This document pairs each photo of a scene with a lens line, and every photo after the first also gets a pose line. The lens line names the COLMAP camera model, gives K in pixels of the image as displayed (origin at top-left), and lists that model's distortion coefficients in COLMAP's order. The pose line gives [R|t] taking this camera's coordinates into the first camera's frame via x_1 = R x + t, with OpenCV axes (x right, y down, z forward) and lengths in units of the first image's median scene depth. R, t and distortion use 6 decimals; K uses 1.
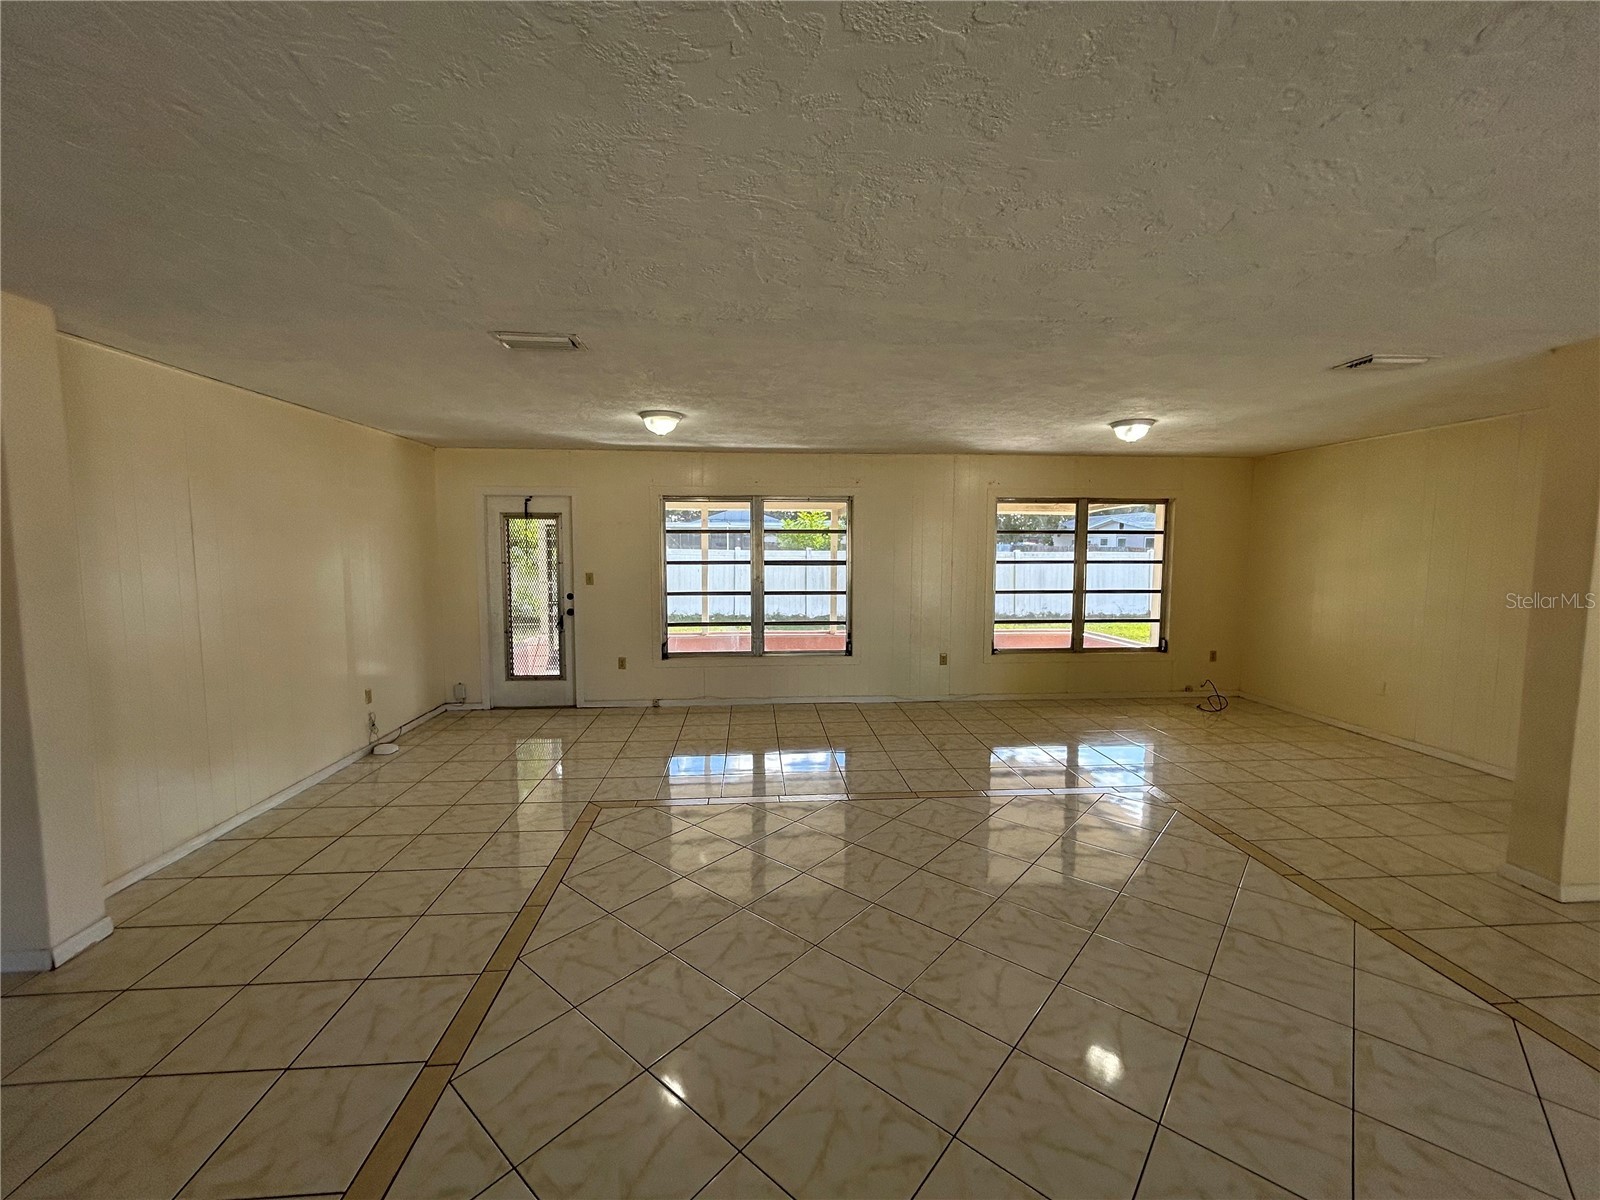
lens RADIAL K [[645.0, 0, 805.2], [0, 645.0, 606.3], [0, 0, 1]] dist [-0.000786, -0.000901]
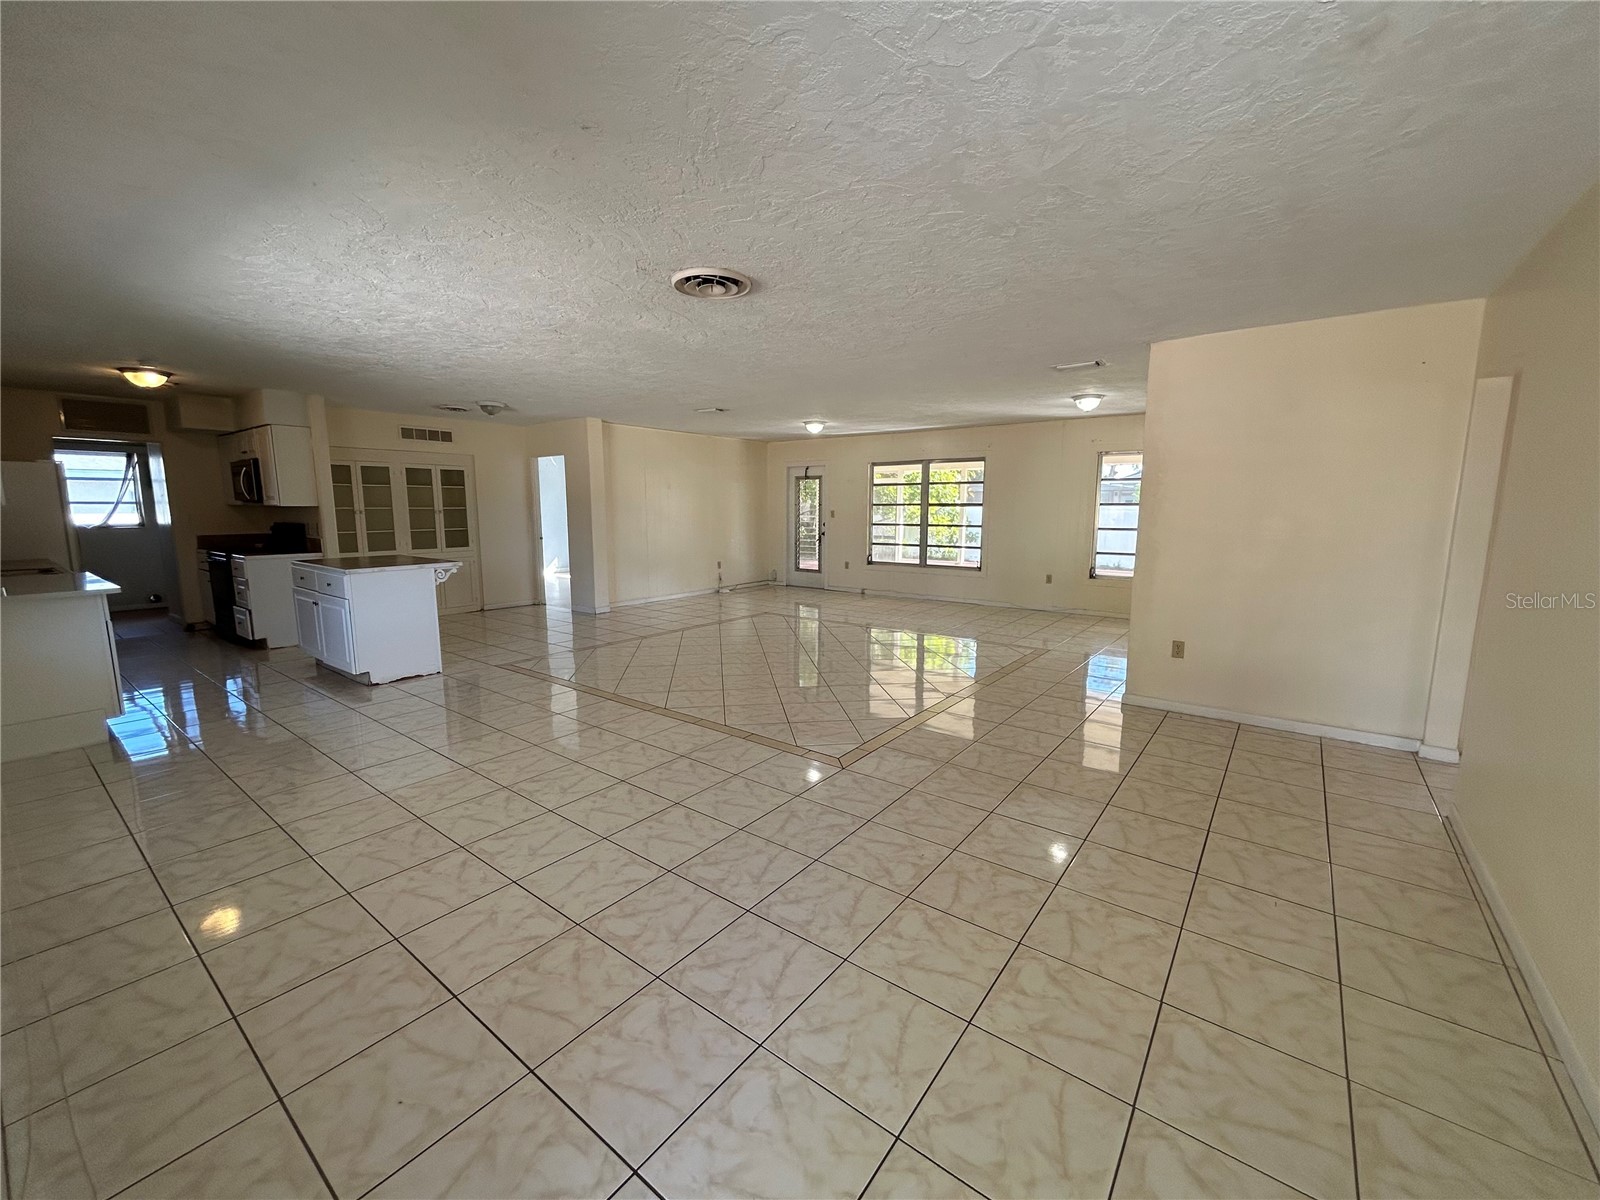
lens RADIAL K [[645.0, 0, 795.4], [0, 645.0, 599.0], [0, 0, 1]] dist [-0.000786, -0.000901]
pose [[0.731596, 0.098020, -0.674656, 0.754444], [-0.061906, 0.995073, 0.077442, 0.054139], [0.678922, -0.014891, 0.734059, -0.318331]]
